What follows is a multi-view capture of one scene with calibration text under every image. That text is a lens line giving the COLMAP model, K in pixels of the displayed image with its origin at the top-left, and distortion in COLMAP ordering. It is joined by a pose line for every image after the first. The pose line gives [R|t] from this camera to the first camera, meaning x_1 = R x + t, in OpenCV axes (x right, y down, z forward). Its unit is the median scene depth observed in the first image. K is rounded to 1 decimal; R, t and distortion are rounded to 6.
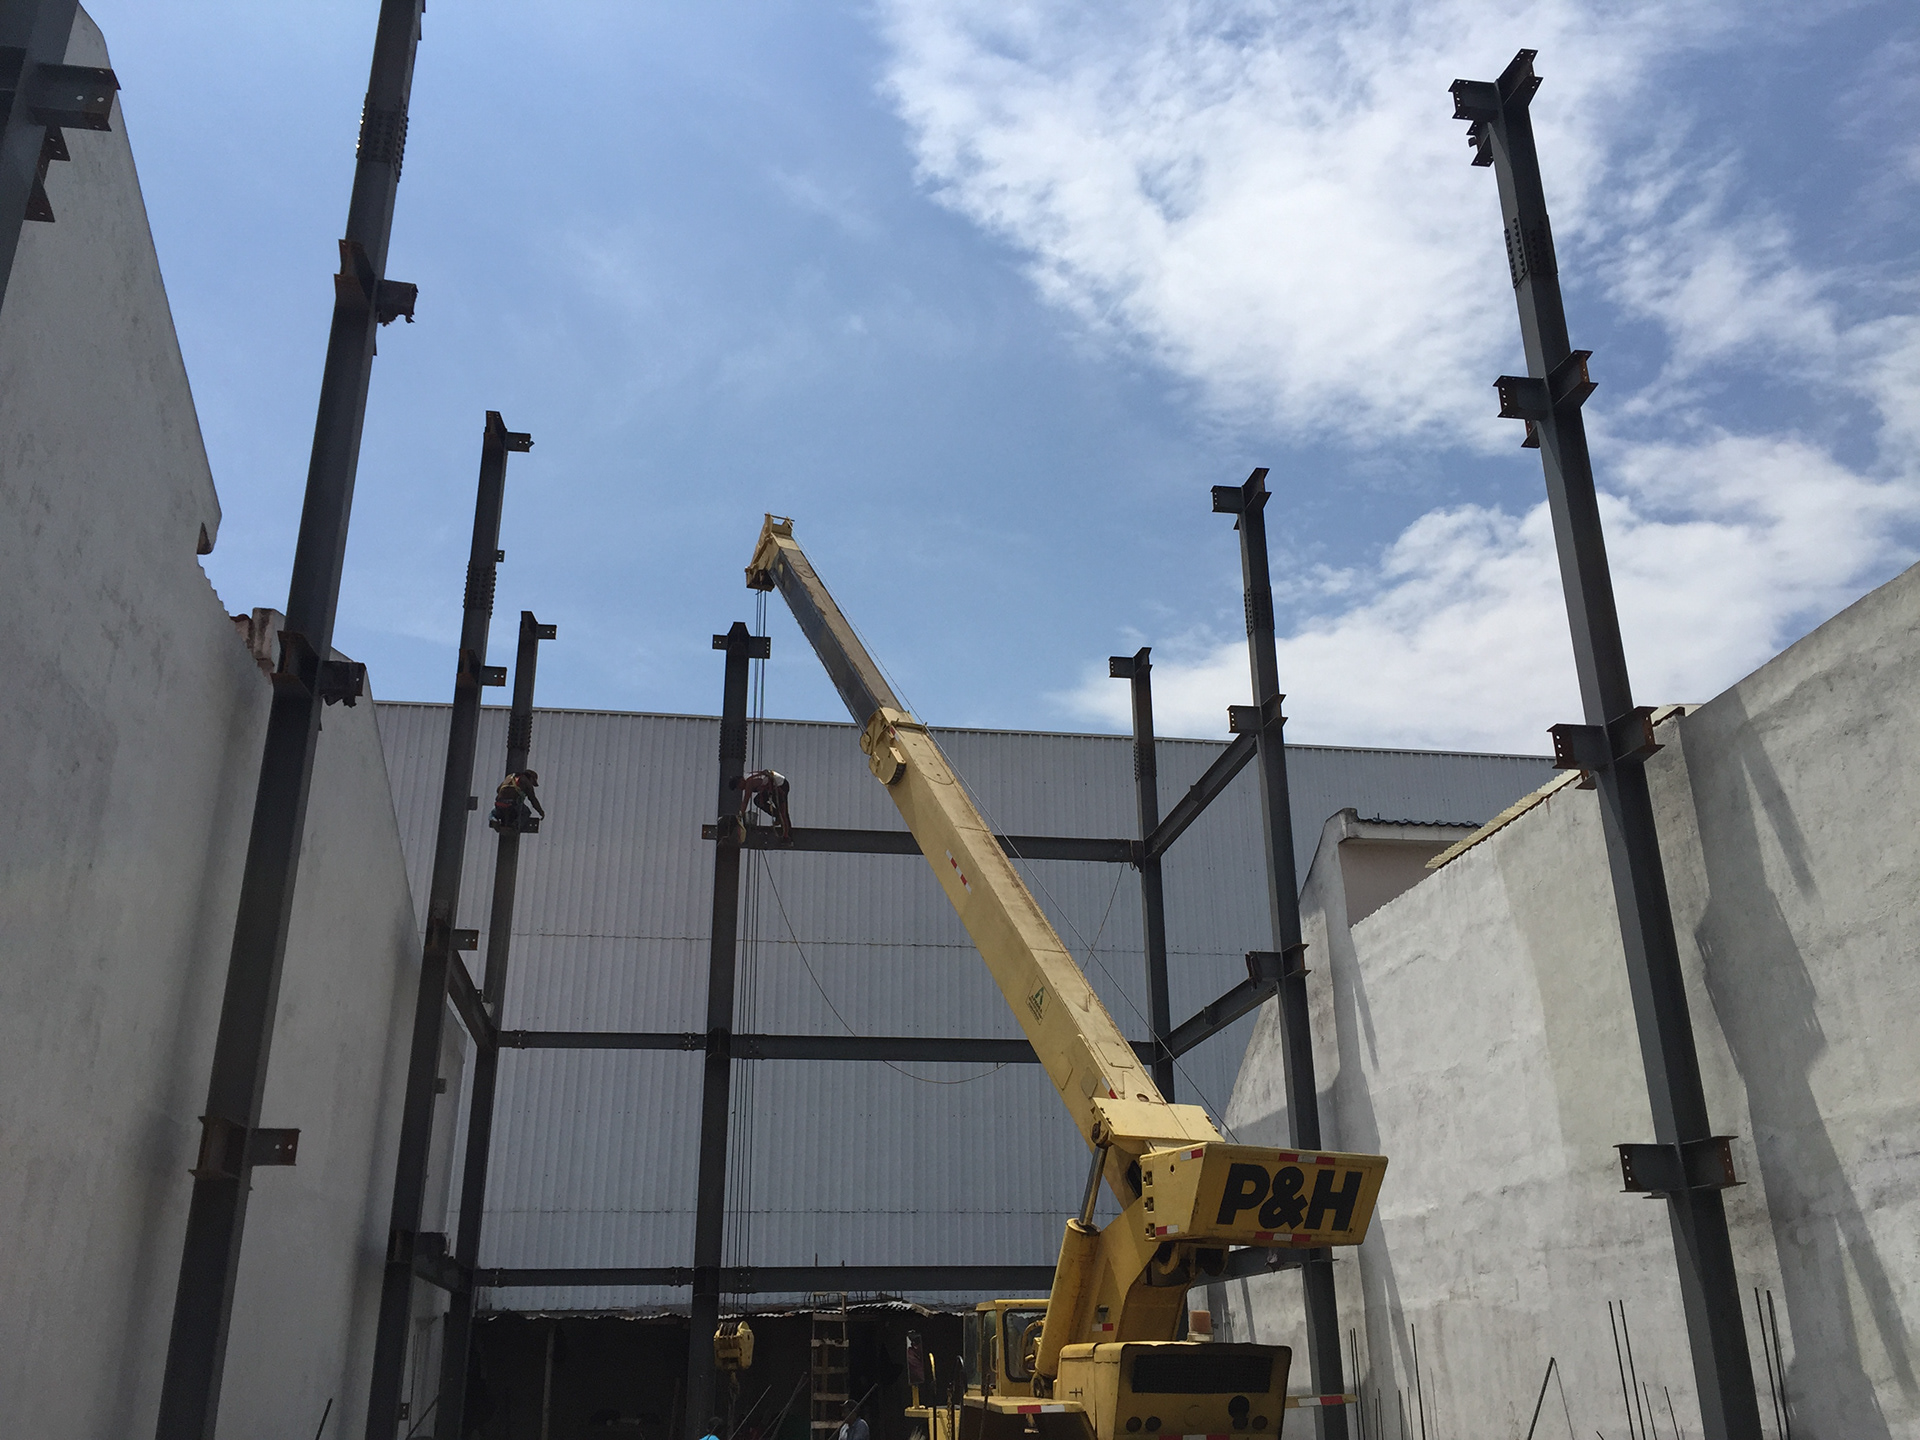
lens RADIAL K [[1678.1, 0, 948.5], [0, 1678.1, 710.9], [0, 0, 1]] dist [0.074771, -0.116421]
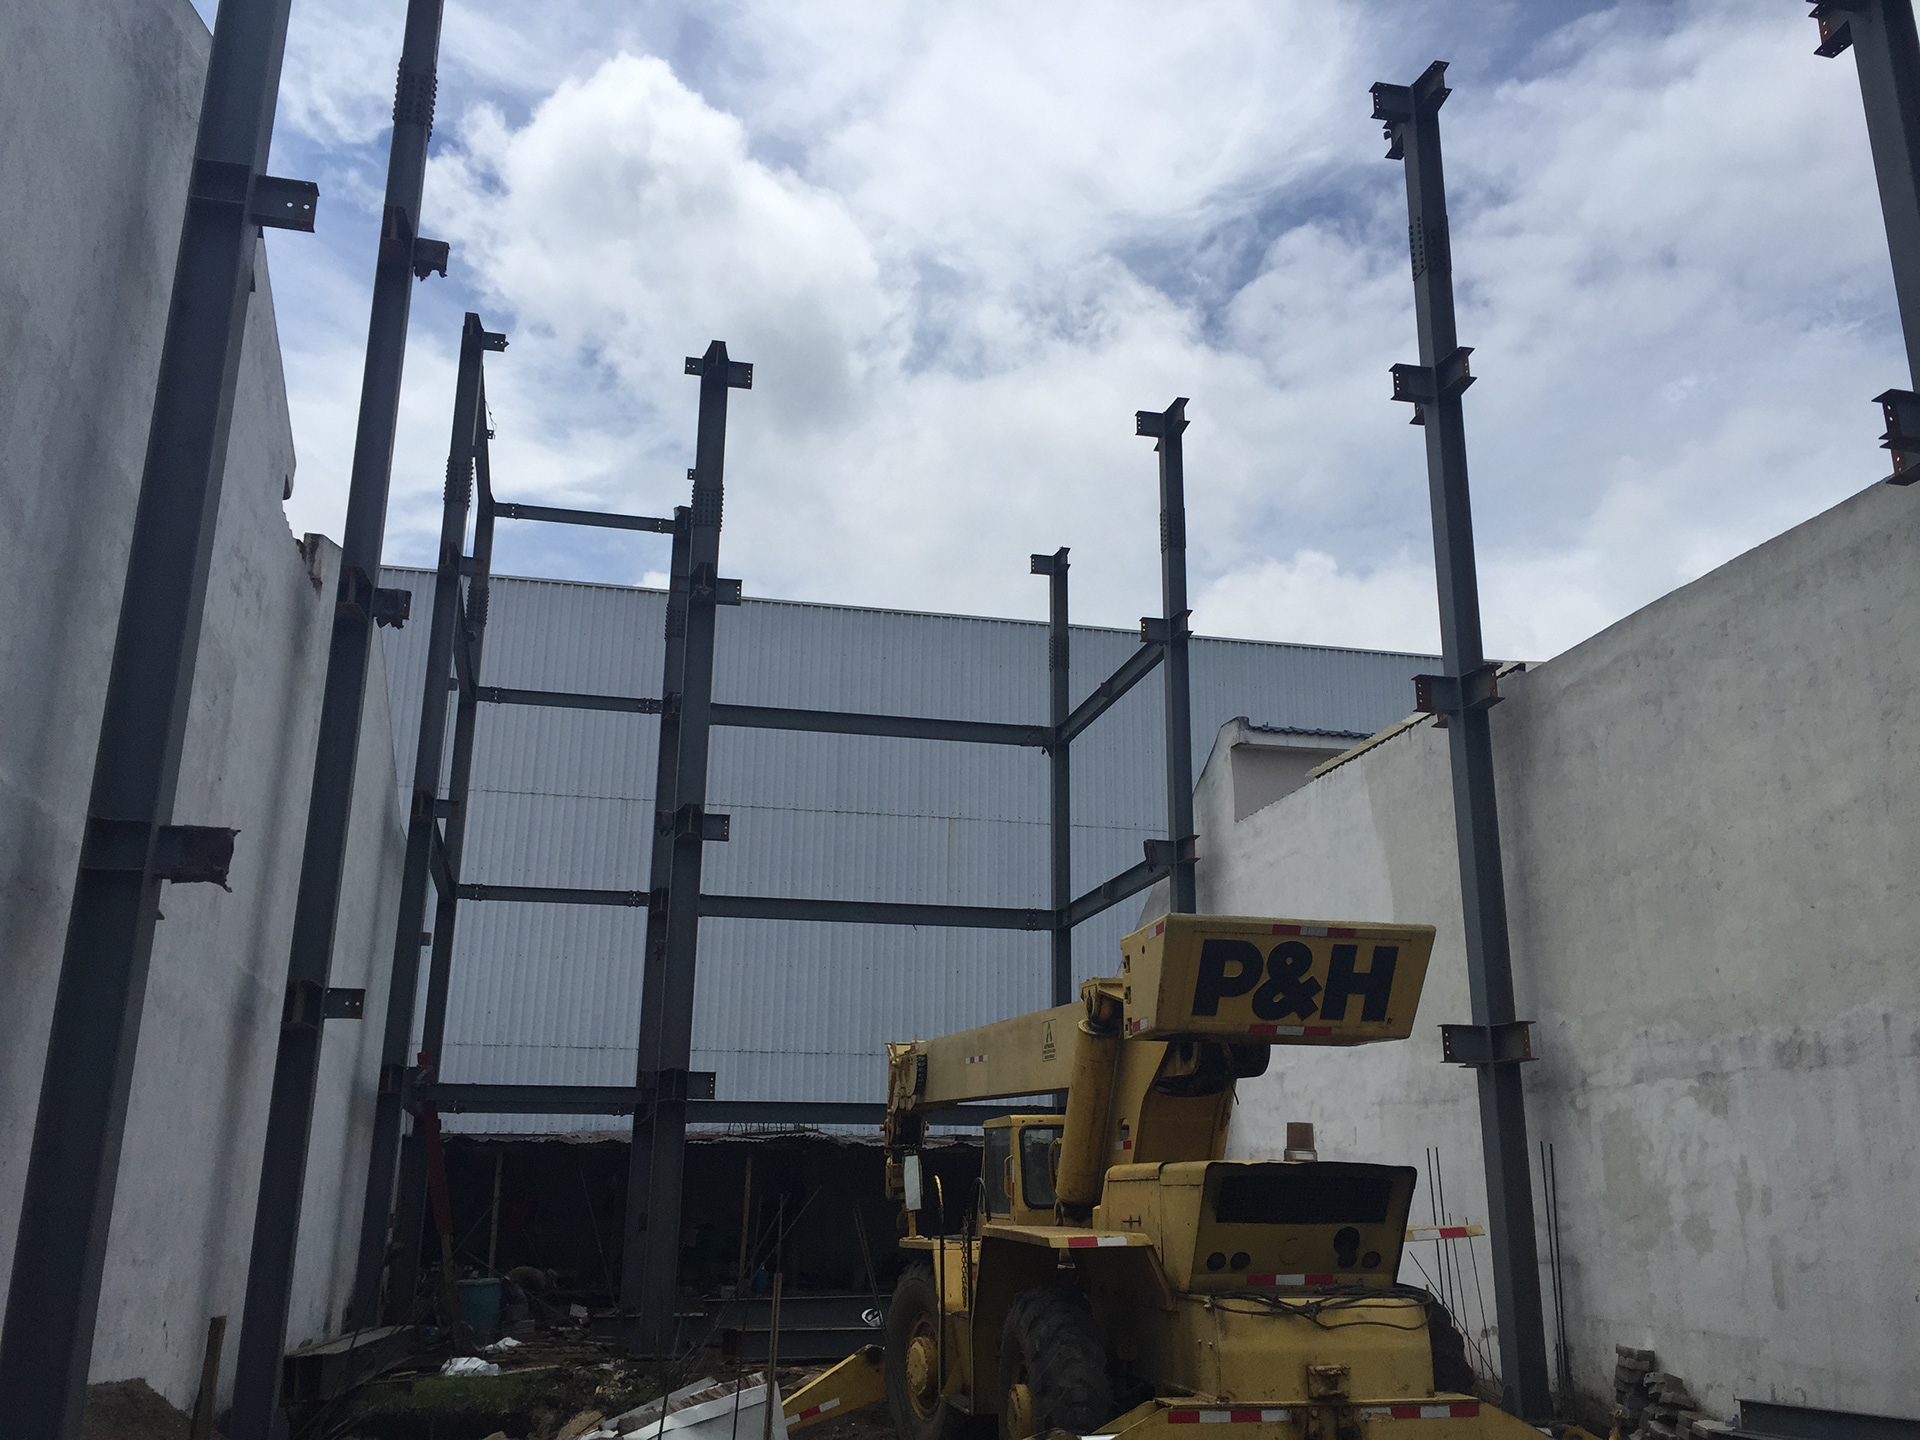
lens RADIAL K [[1678.1, 0, 966.4], [0, 1678.1, 713.7], [0, 0, 1]] dist [0.074771, -0.116421]
pose [[0.996566, 0.039724, 0.072658, -0.034741], [-0.046333, 0.994712, 0.091662, -0.049613], [-0.068632, -0.094713, 0.993136, -0.130204]]
